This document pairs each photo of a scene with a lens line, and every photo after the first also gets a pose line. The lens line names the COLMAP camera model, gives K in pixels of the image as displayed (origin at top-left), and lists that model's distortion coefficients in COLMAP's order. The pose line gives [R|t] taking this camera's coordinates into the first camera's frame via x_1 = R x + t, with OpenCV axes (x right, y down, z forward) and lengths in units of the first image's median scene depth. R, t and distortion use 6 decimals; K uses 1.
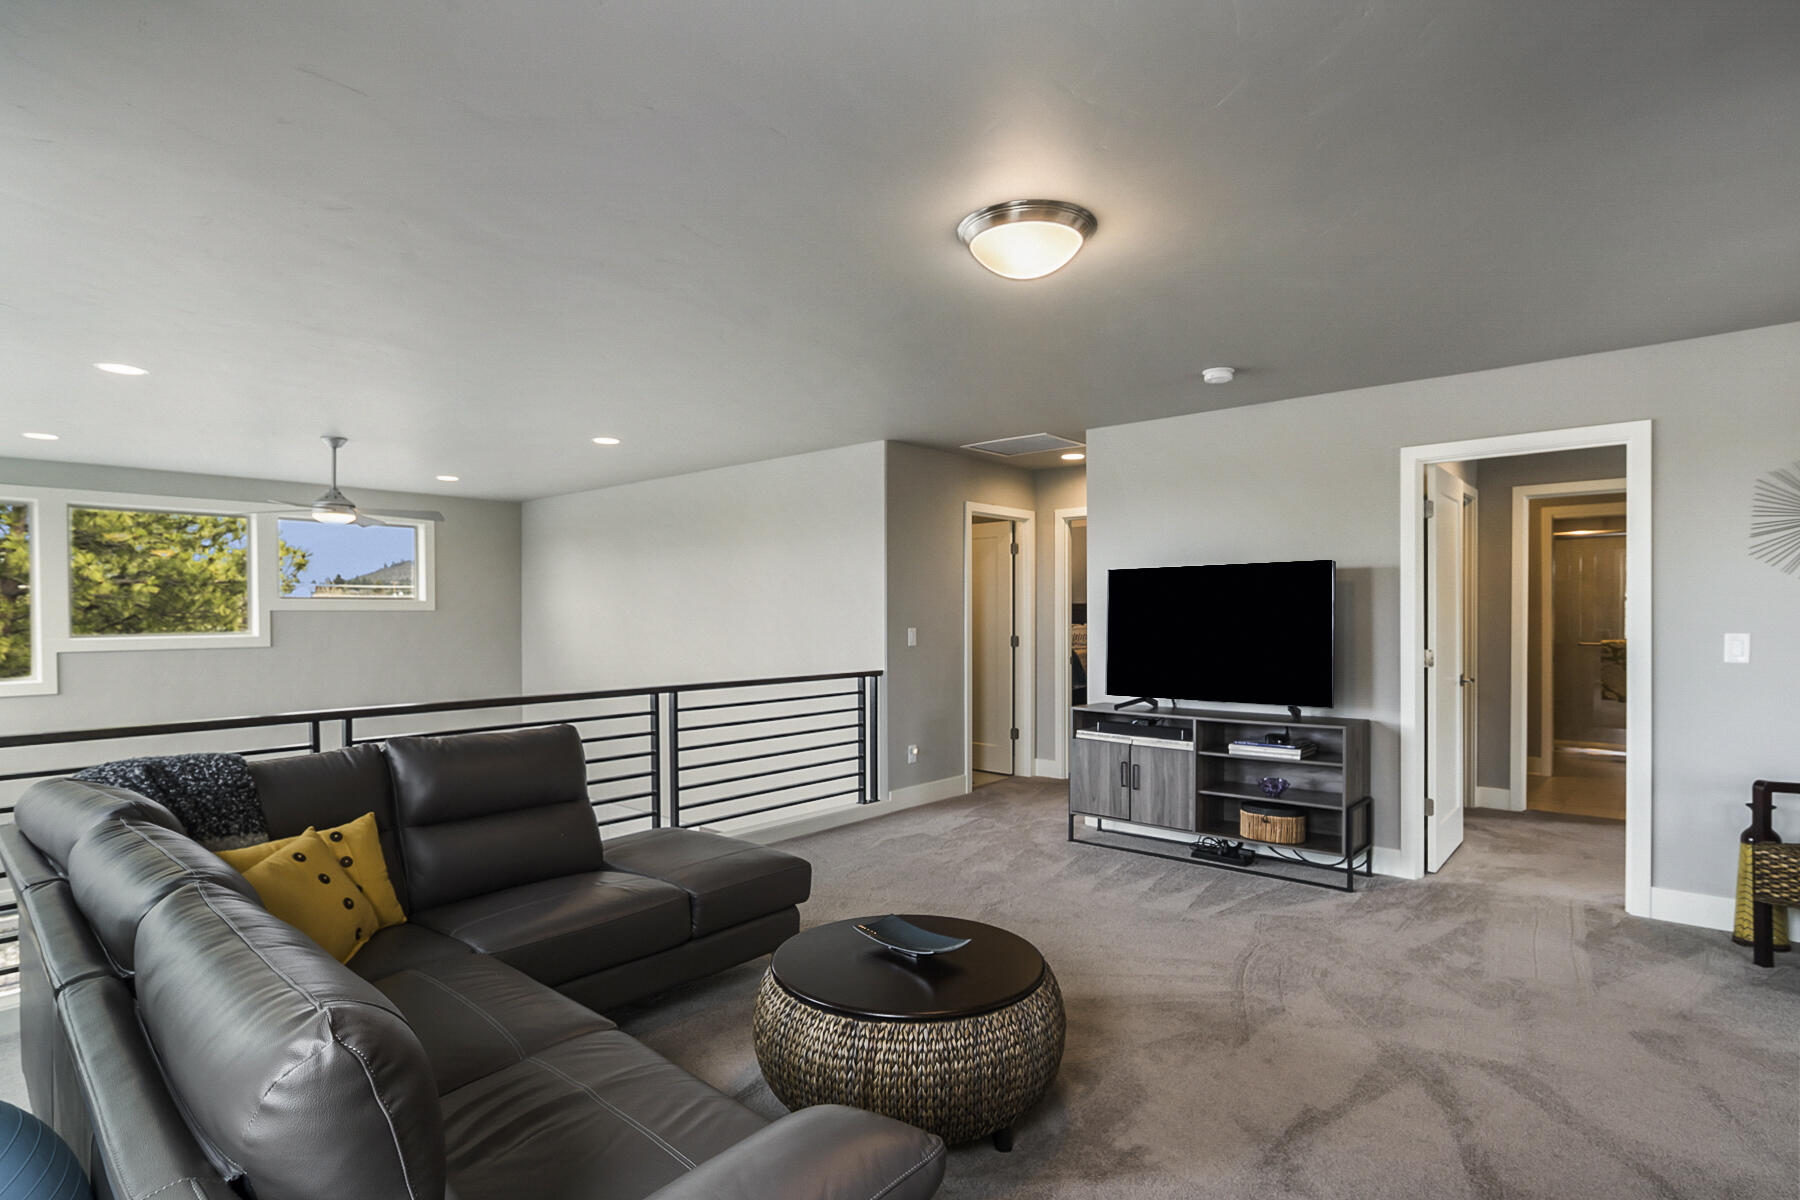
lens RADIAL K [[905.6, 0, 900.2], [0, 905.6, 619.0], [0, 0, 1]] dist [-0.023262, 0.009415]
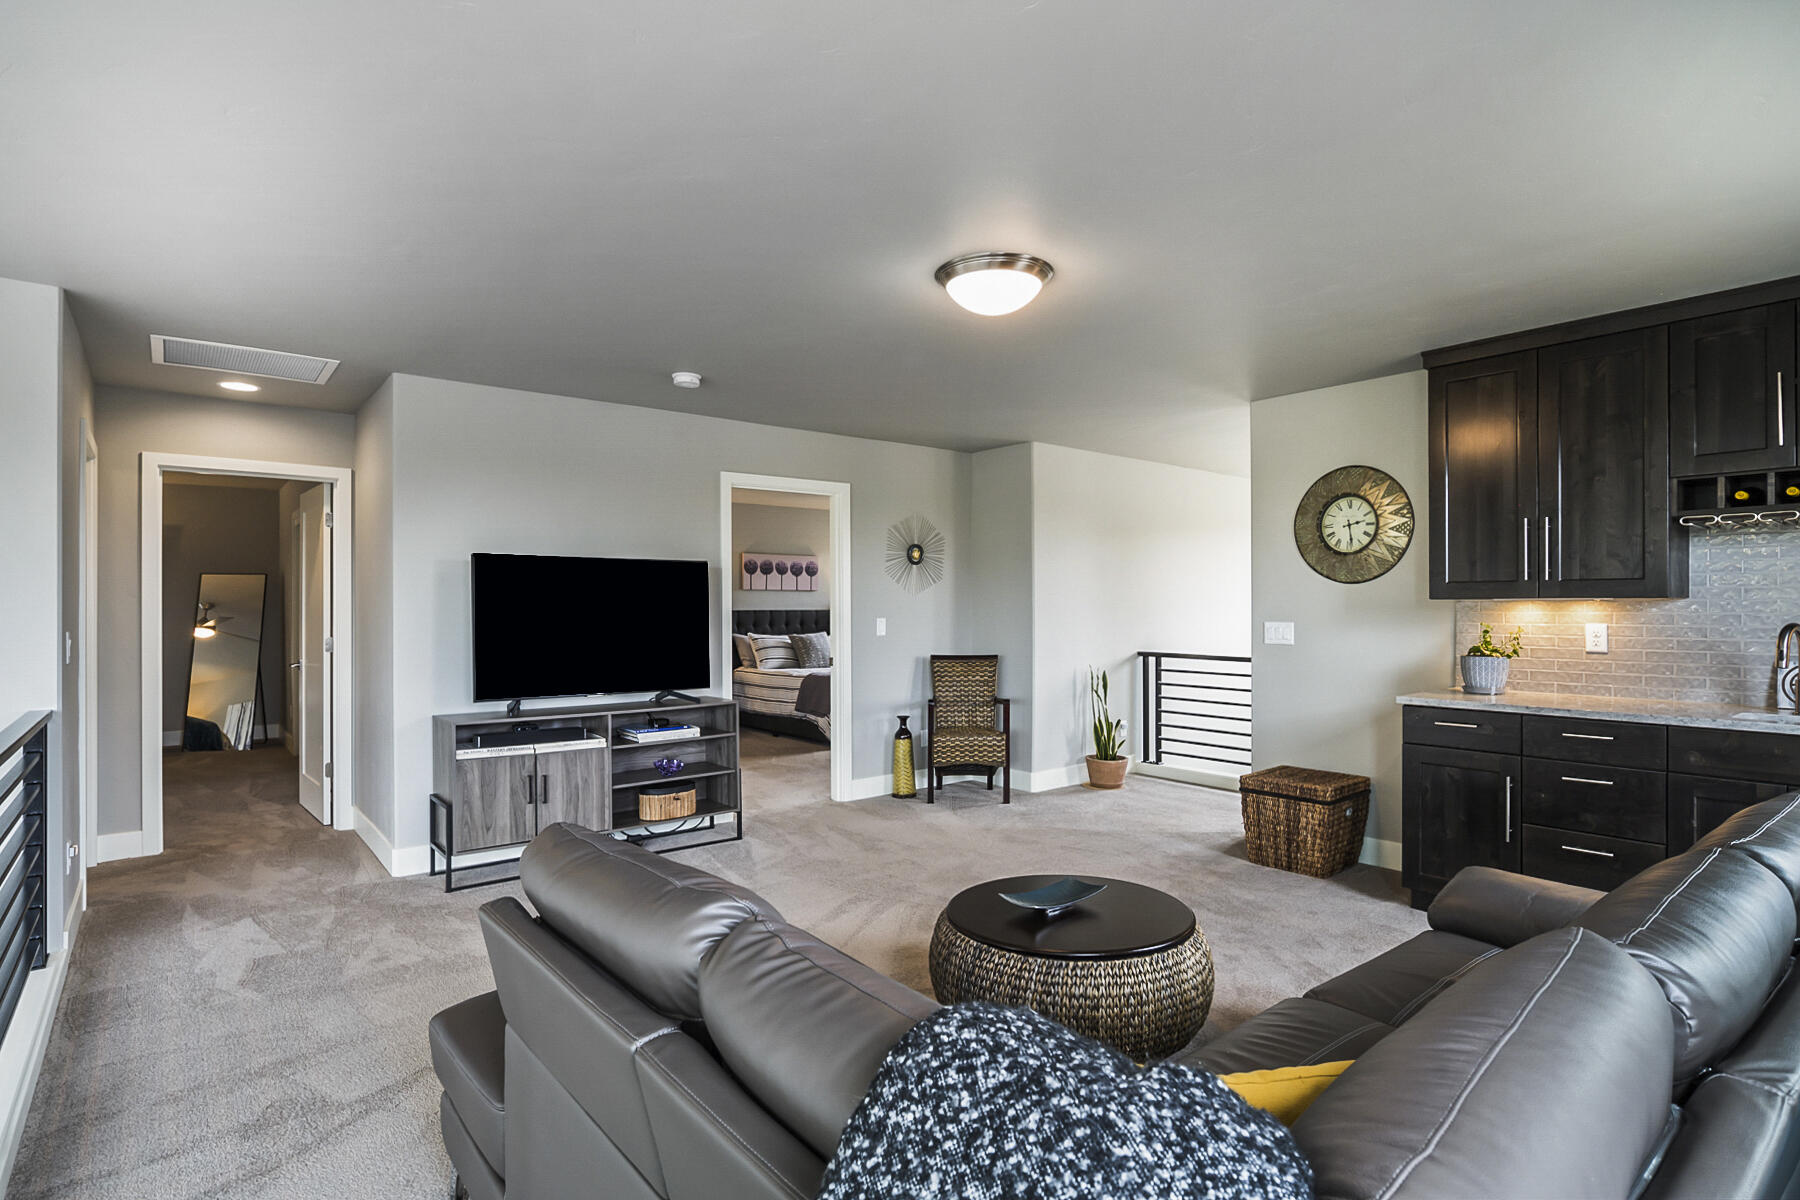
lens RADIAL K [[905.6, 0, 895.8], [0, 905.6, 601.3], [0, 0, 1]] dist [-0.023262, 0.009415]
pose [[0.177319, 0.009852, 0.984104, -0.564154], [0.010666, 0.999872, -0.011932, 0.003923], [-0.984096, 0.012612, 0.177191, 0.507200]]
